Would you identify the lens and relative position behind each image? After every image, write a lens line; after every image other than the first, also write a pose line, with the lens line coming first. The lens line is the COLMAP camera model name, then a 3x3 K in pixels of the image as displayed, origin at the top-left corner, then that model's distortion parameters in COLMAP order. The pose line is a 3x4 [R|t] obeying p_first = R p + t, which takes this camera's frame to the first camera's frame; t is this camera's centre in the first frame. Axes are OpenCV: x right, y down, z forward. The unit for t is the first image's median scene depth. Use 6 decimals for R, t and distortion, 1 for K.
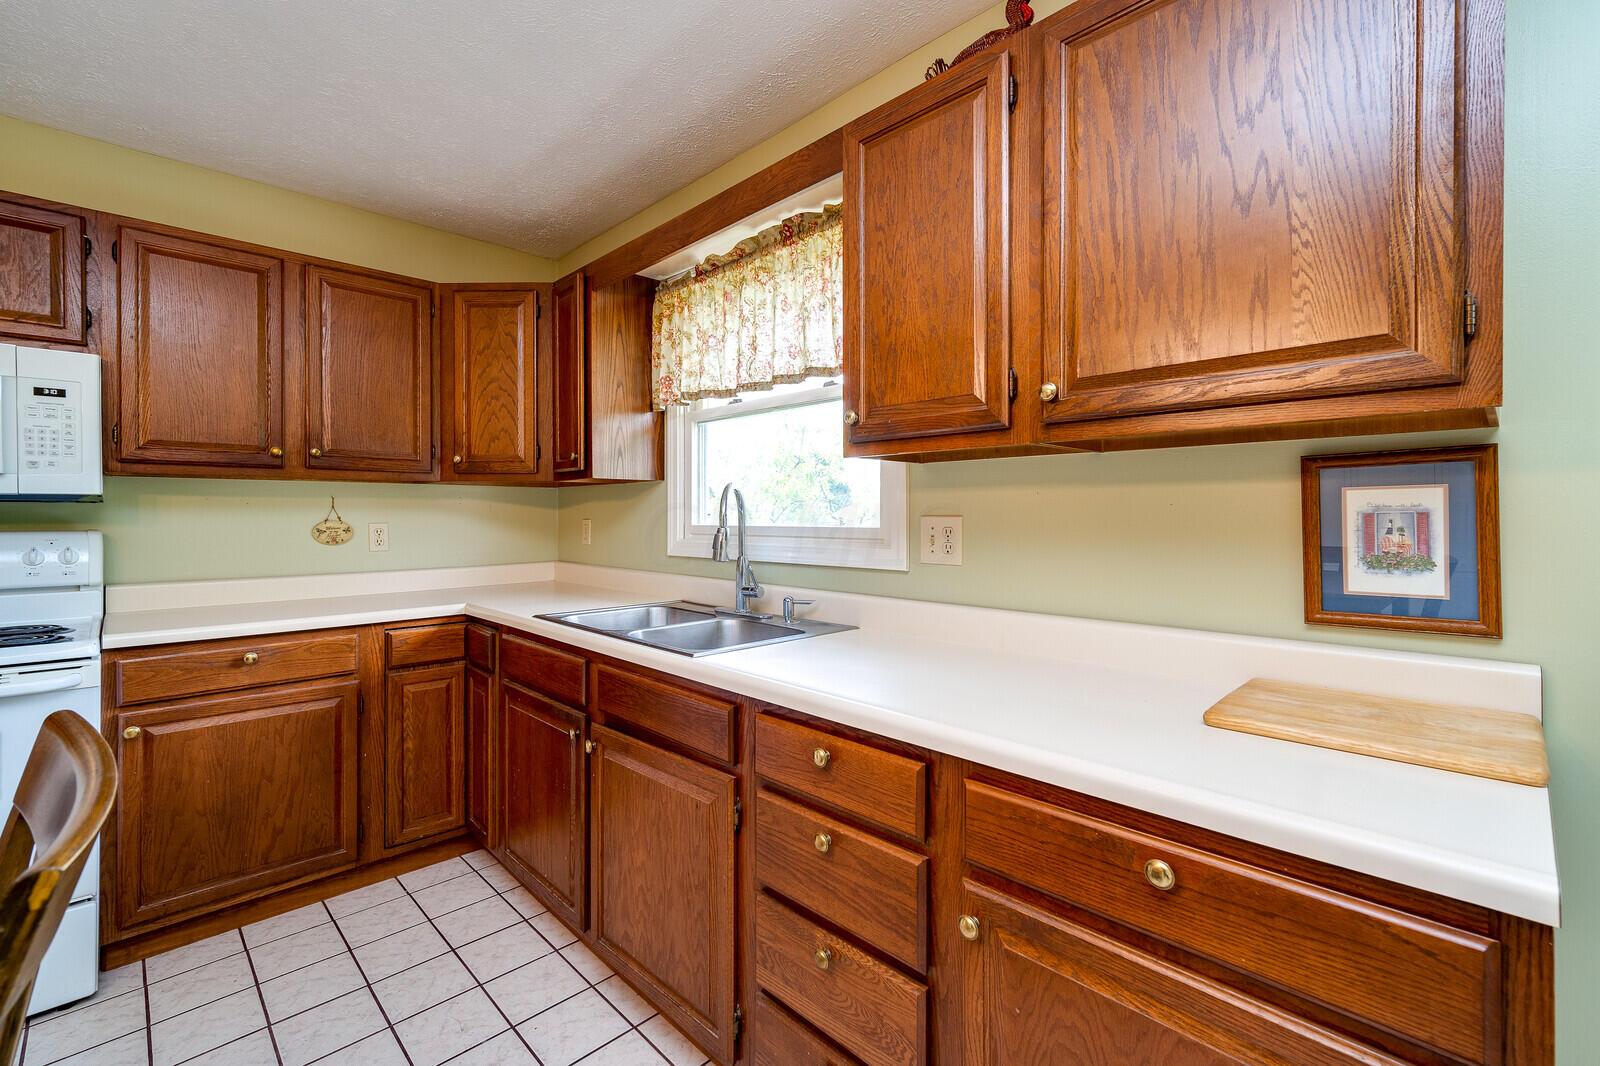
lens RADIAL K [[697.2, 0, 805.0], [0, 697.2, 517.1], [0, 0, 1]] dist [-0.000247, -0.000071]
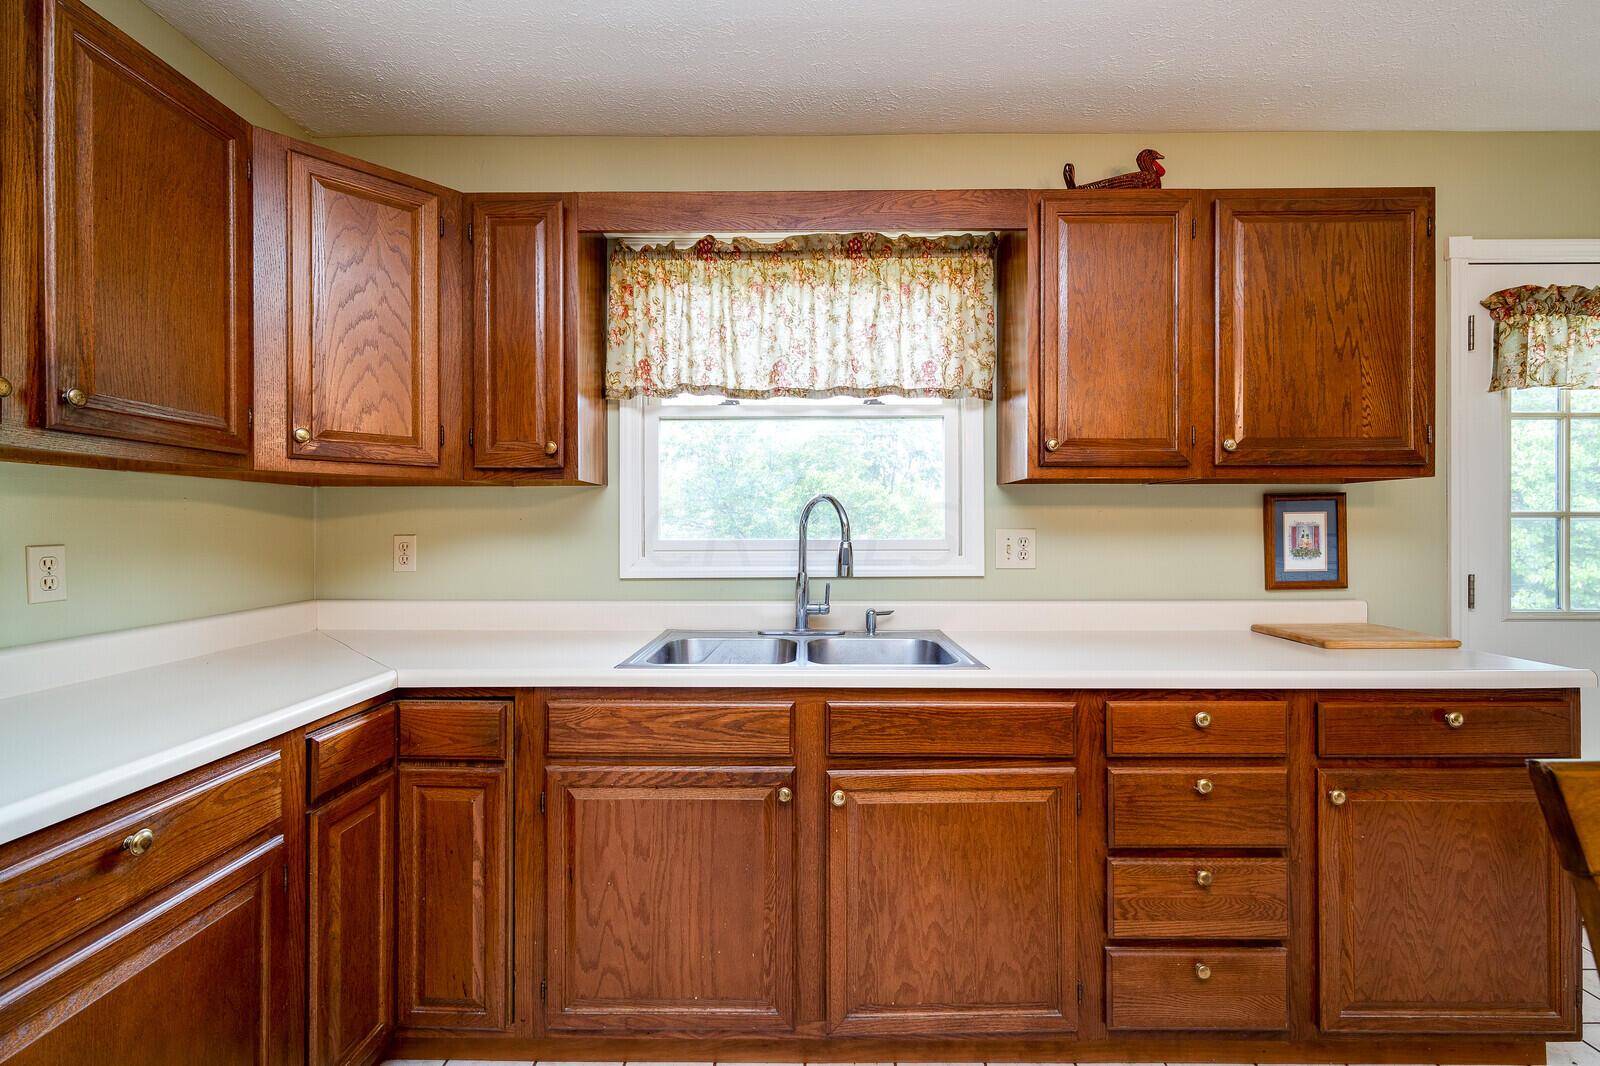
lens RADIAL K [[685.5, 0, 804.4], [0, 685.5, 528.9], [0, 0, 1]] dist [0.000993, -0.000022]
pose [[0.704936, -0.001088, 0.709271, -1.028129], [0.003342, 0.999993, -0.001787, -0.000534], [-0.709264, 0.003630, 0.704934, 0.476362]]
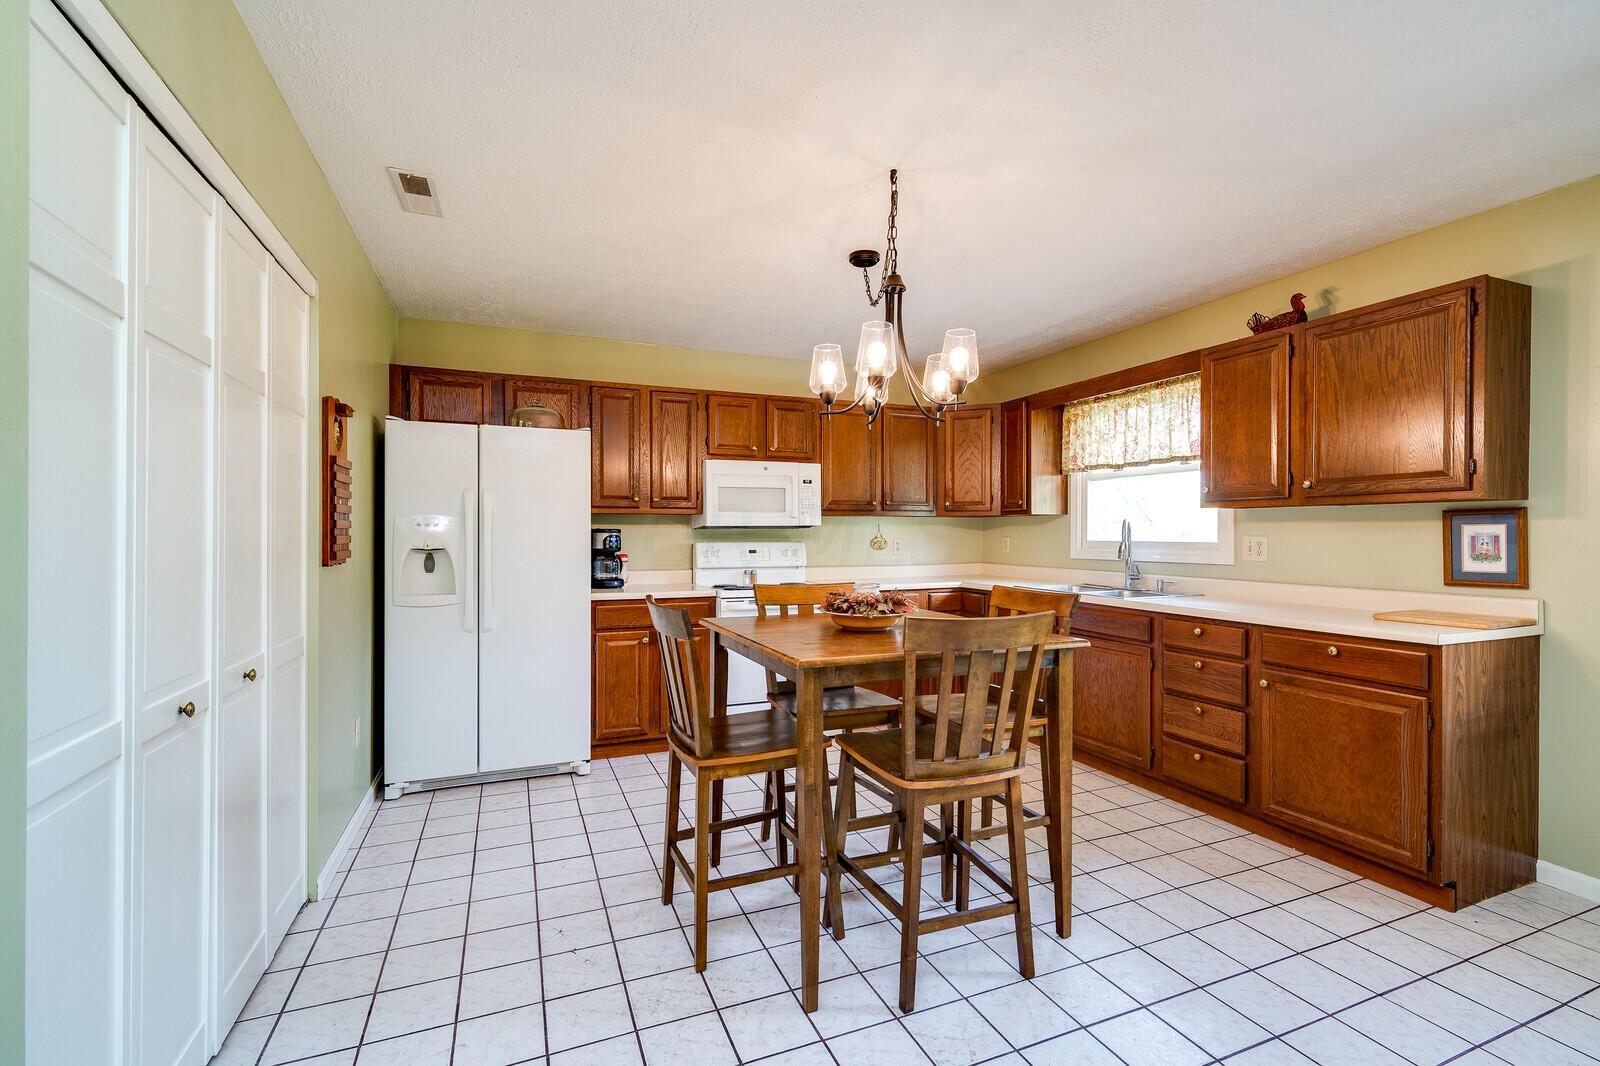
lens RADIAL K [[712.6, 0, 800.8], [0, 712.6, 537.2], [0, 0, 1]] dist [0.001351, 0.000159]
pose [[0.926495, 0.003930, -0.376286, -0.256039], [-0.002741, 0.999989, 0.003696, -0.003012], [0.376296, -0.002393, 0.926496, -1.465318]]
